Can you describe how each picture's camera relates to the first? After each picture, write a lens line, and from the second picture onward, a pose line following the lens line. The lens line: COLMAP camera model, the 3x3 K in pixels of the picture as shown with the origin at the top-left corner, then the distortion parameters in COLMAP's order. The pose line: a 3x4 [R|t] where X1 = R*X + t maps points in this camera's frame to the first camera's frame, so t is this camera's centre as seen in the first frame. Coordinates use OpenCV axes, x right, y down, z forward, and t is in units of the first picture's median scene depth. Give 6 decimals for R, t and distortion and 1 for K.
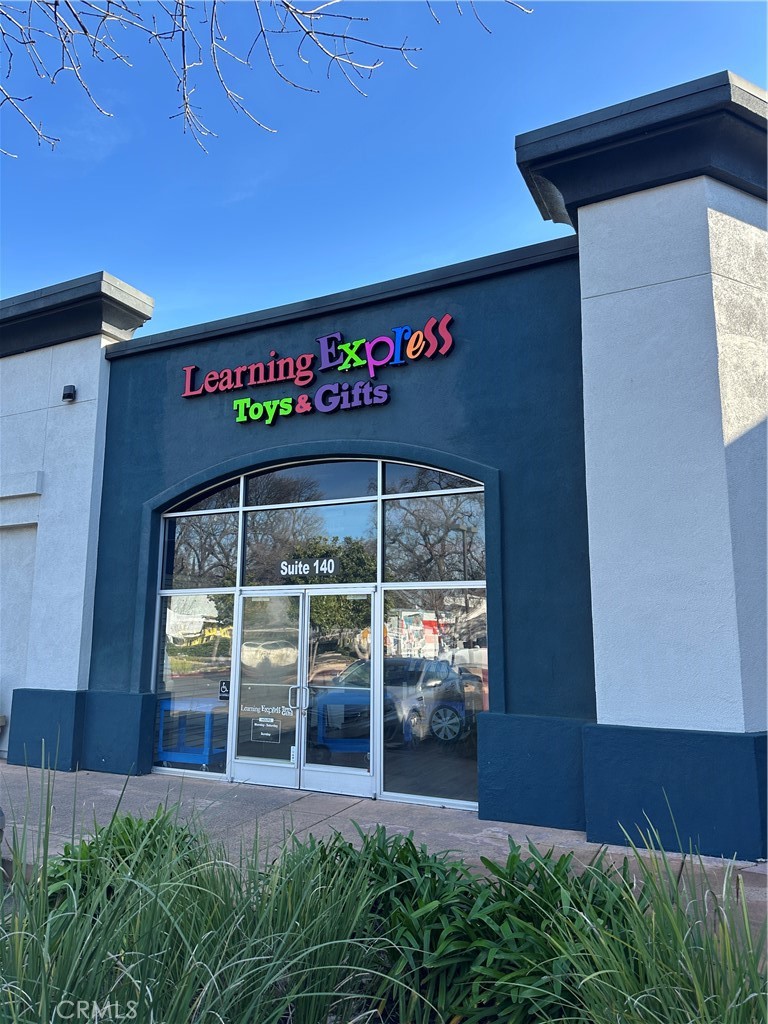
lens RADIAL K [[716.9, 0, 384.0], [0, 716.9, 512.0], [0, 0, 1]] dist [0.132988, -0.187174]
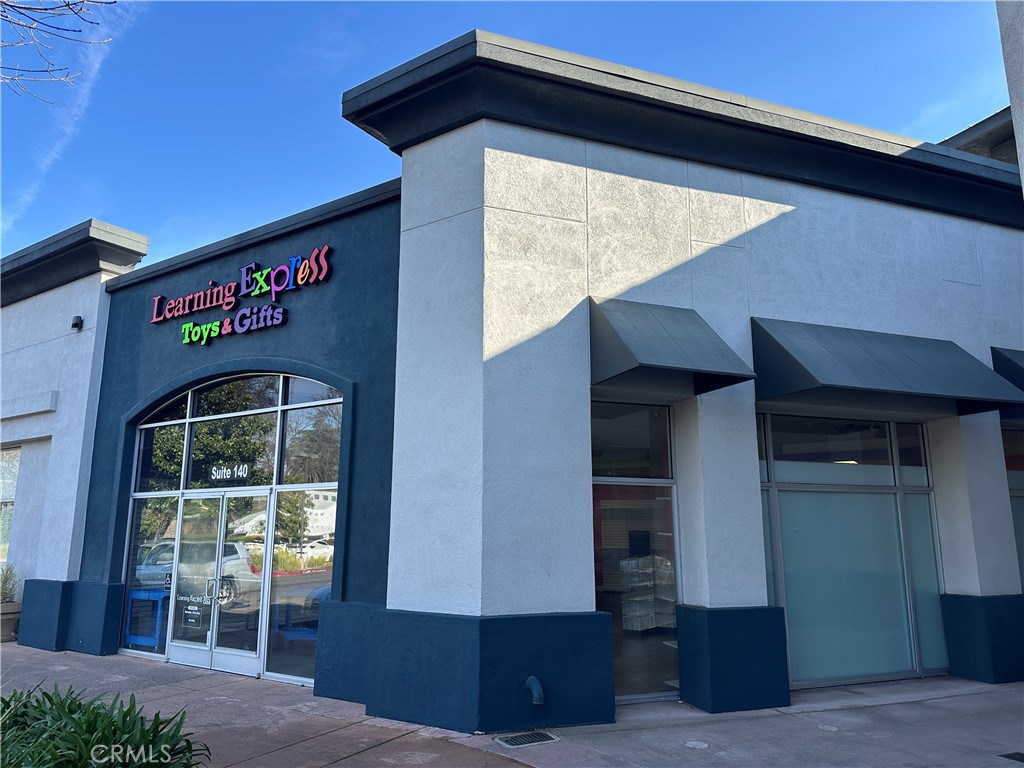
lens RADIAL K [[716.9, 0, 512.0], [0, 716.9, 384.0], [0, 0, 1]] dist [0.132988, -0.187174]
pose [[0.990876, -0.030966, -0.131169, 0.481609], [0.026808, 0.999084, -0.033347, -0.009825], [0.132082, 0.029526, 0.990799, -0.071318]]
